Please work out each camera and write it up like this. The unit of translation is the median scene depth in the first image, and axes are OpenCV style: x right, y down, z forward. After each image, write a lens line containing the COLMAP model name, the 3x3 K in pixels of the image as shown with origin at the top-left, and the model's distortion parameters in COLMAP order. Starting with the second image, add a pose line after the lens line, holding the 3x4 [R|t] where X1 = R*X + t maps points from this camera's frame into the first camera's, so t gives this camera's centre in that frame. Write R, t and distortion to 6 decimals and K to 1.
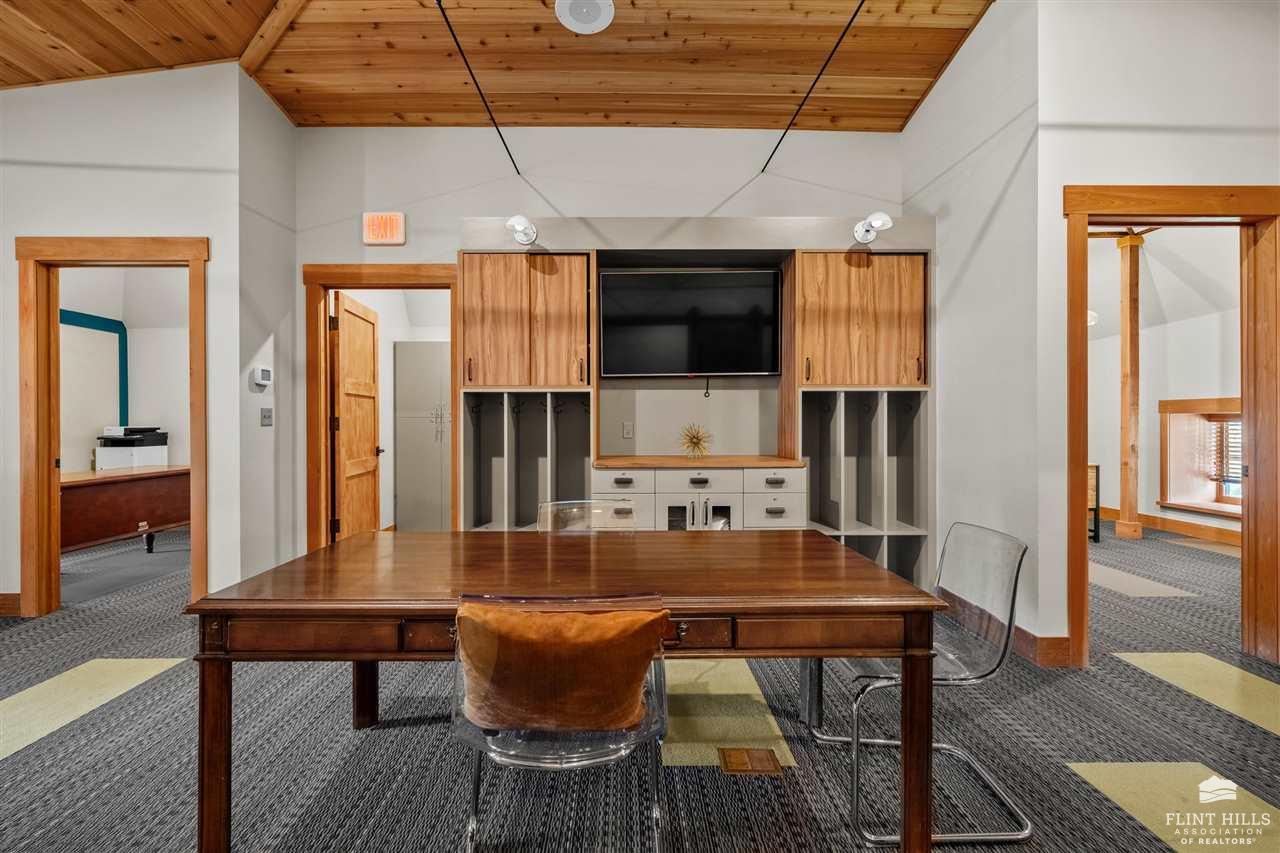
lens RADIAL K [[579.6, 0, 623.7], [0, 579.6, 423.3], [0, 0, 1]] dist [0.002243, 0.000044]
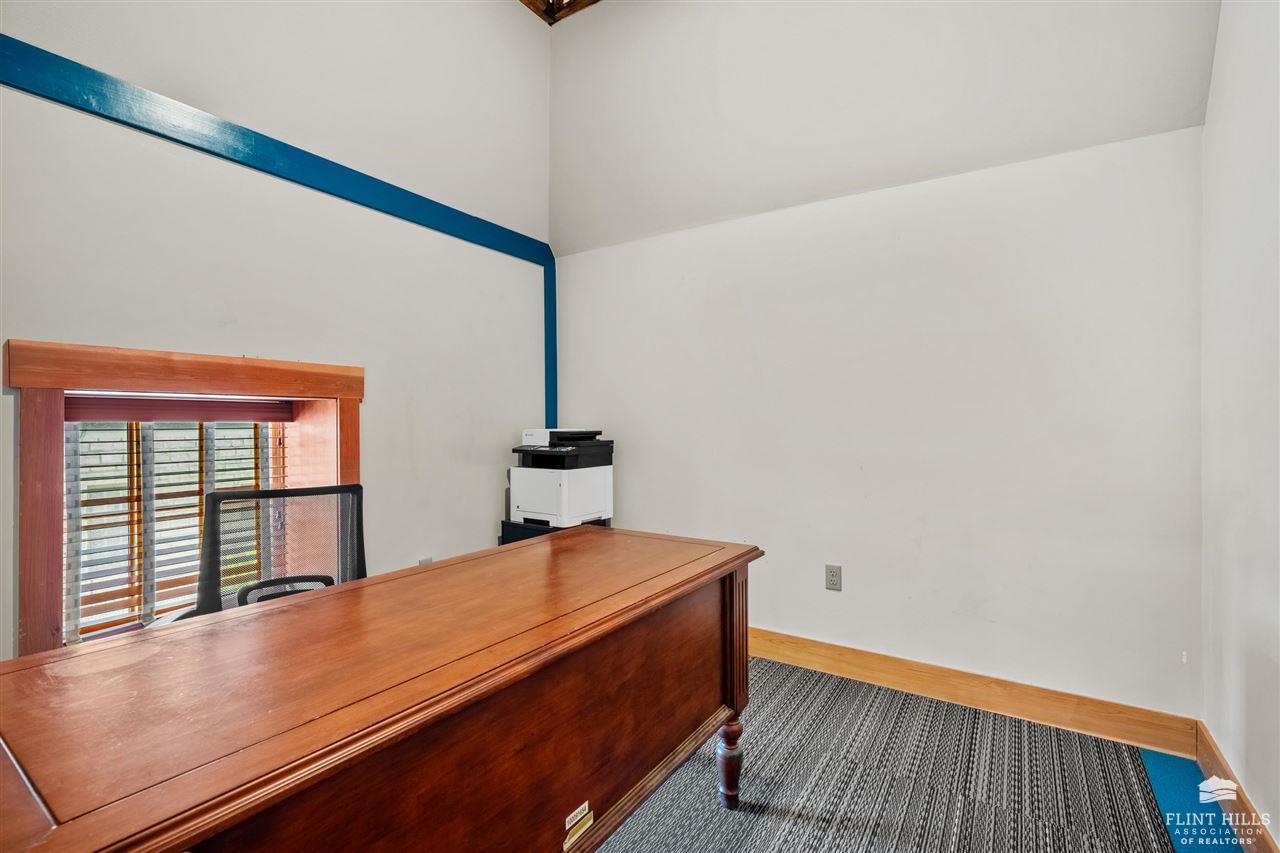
lens RADIAL K [[578.5, 0, 639.4], [0, 578.5, 429.0], [0, 0, 1]] dist [0.002241, 0.000255]
pose [[0.835458, 0.001906, -0.549551, -0.484636], [-0.001141, 0.999998, 0.001735, 0.004189], [0.549554, -0.000823, 0.835458, 0.583611]]
